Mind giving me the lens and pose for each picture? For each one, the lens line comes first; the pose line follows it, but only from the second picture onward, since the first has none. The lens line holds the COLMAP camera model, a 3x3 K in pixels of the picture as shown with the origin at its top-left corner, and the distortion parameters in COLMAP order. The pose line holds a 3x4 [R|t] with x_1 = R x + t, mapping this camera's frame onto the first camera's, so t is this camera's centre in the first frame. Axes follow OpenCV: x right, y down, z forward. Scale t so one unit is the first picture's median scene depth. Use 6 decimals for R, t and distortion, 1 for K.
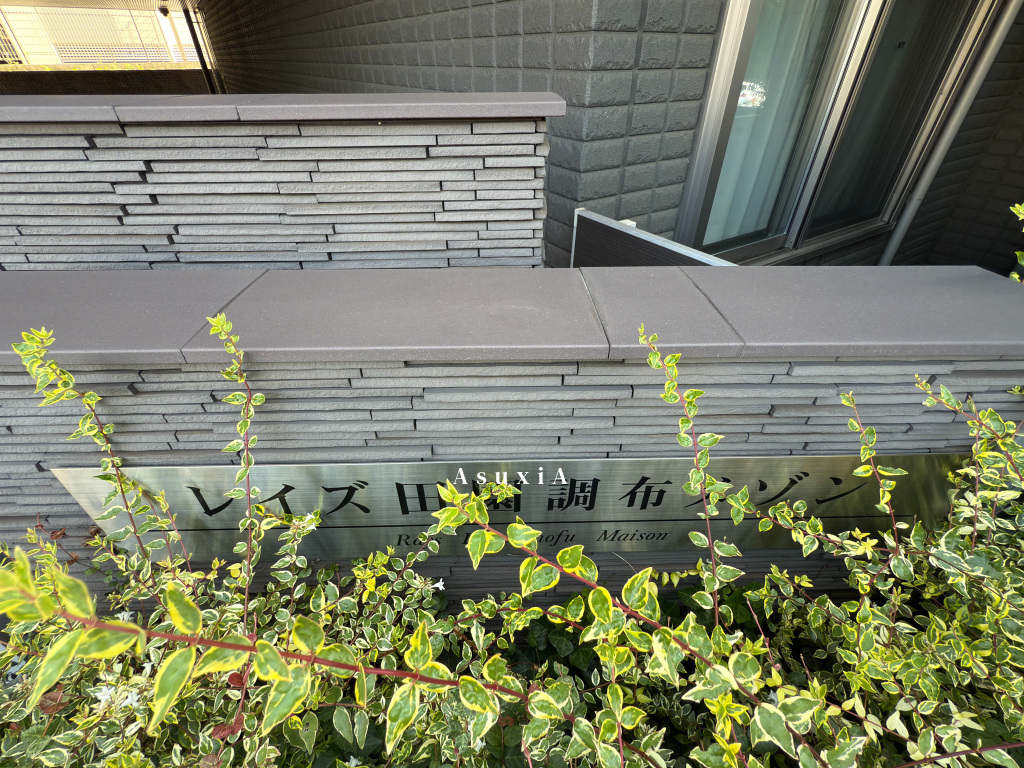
lens RADIAL K [[445.5, 0, 512.0], [0, 445.5, 384.0], [0, 0, 1]] dist [-0.000089, 0.000127]
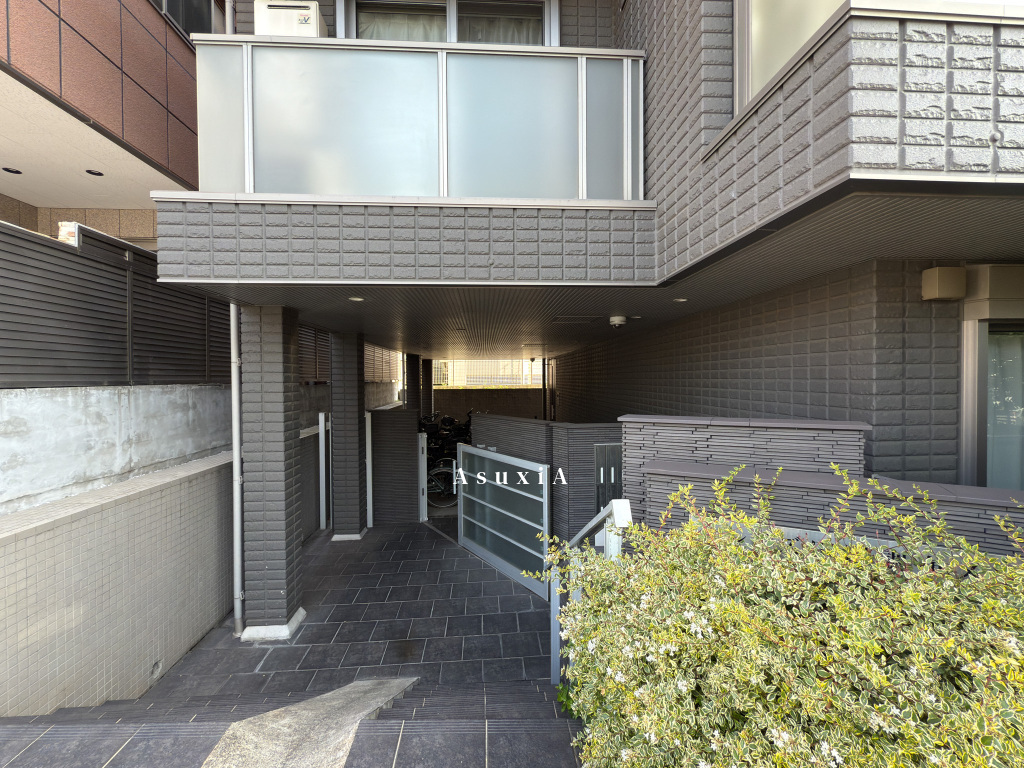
lens RADIAL K [[442.4, 0, 512.0], [0, 442.4, 384.0], [0, 0, 1]] dist [-0.015021, 0.000183]
pose [[0.867203, 0.002358, -0.497949, -0.241473], [-0.290845, 0.814086, -0.502666, 0.623397], [0.404189, 0.580740, 0.706663, -1.049292]]
